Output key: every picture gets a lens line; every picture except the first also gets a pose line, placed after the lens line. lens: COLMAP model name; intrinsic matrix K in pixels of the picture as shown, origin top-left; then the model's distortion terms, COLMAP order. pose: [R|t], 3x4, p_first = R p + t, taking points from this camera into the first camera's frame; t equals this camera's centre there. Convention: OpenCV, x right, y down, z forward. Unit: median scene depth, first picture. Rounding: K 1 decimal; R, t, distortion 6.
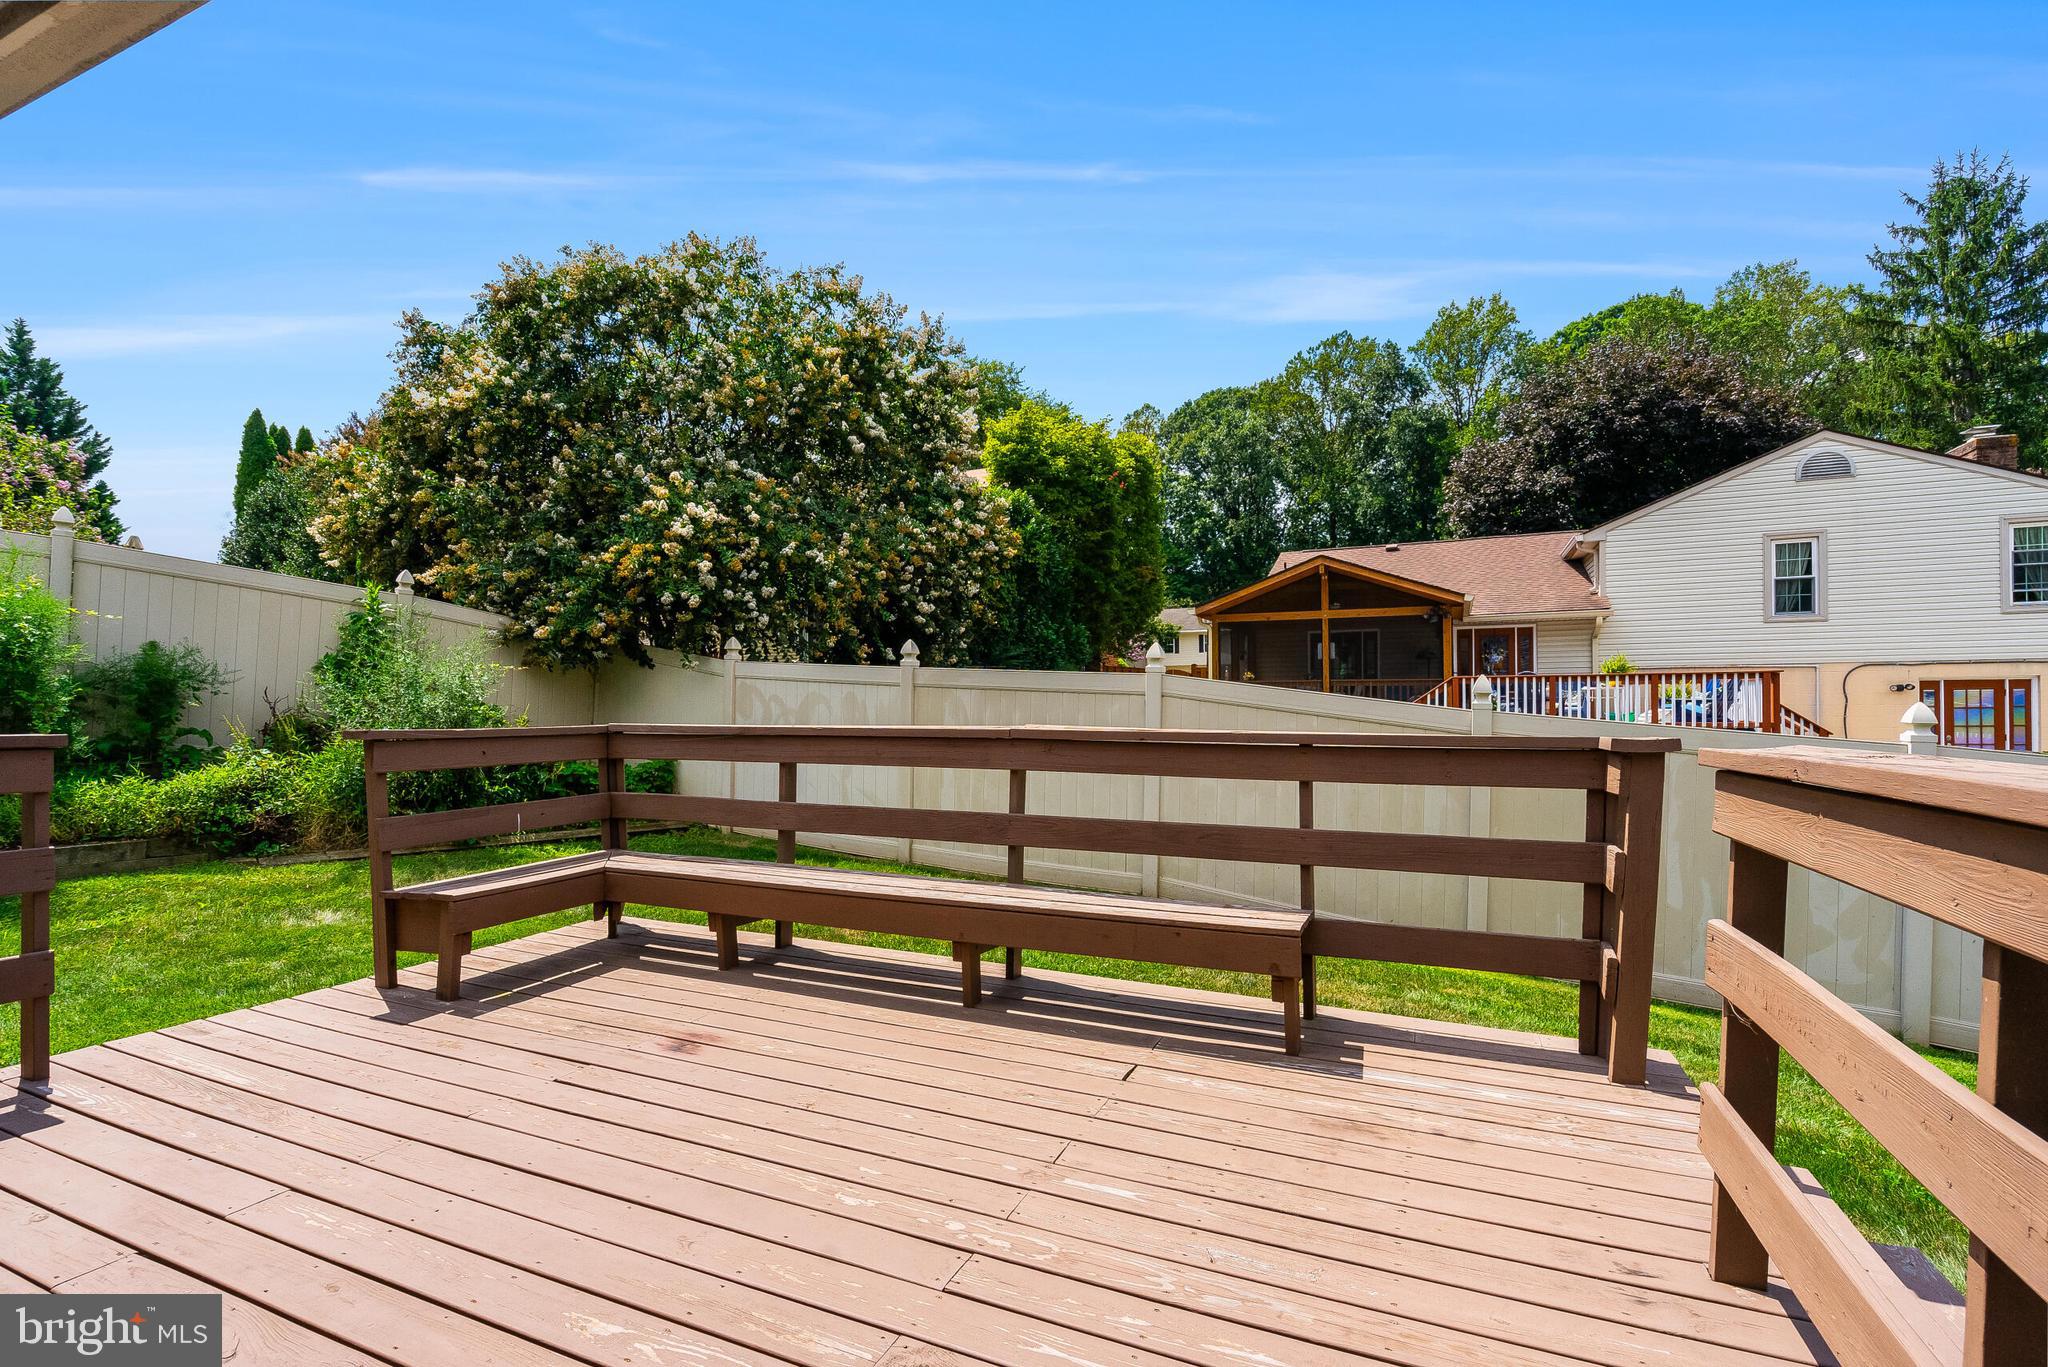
lens RADIAL K [[938.8, 0, 1016.6], [0, 938.8, 680.6], [0, 0, 1]] dist [-0.017735, -0.000079]
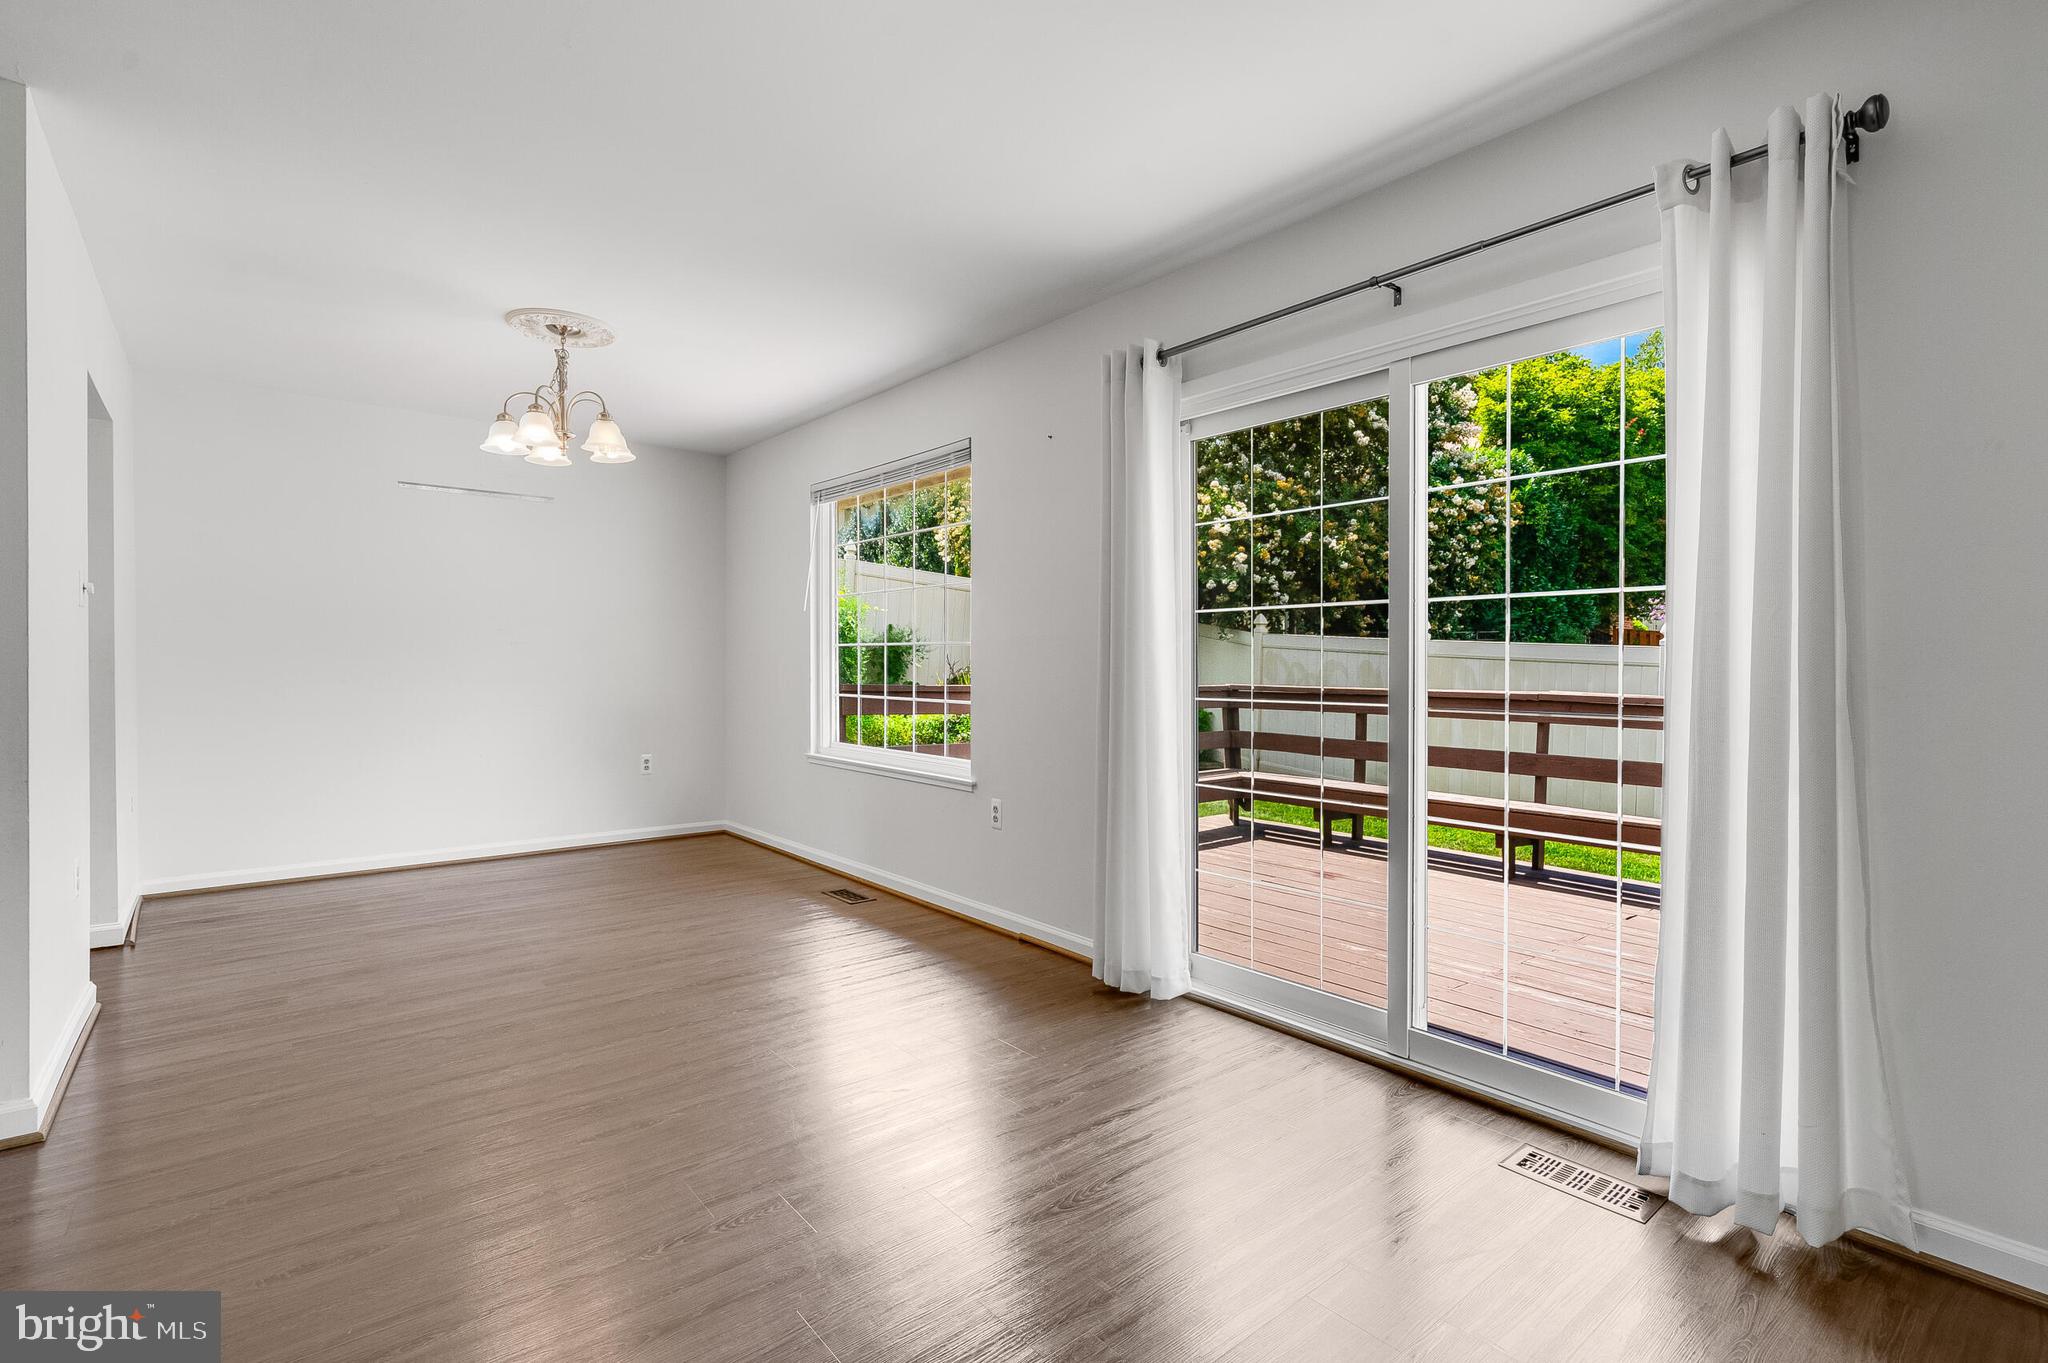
lens RADIAL K [[938.3, 0, 1045.7], [0, 938.3, 674.7], [0, 0, 1]] dist [-0.002186, 0.000553]
pose [[0.899831, 0.012527, -0.436058, -0.020429], [0.002577, 0.999418, 0.034029, -0.009336], [0.436231, -0.031744, 0.899275, -0.209859]]
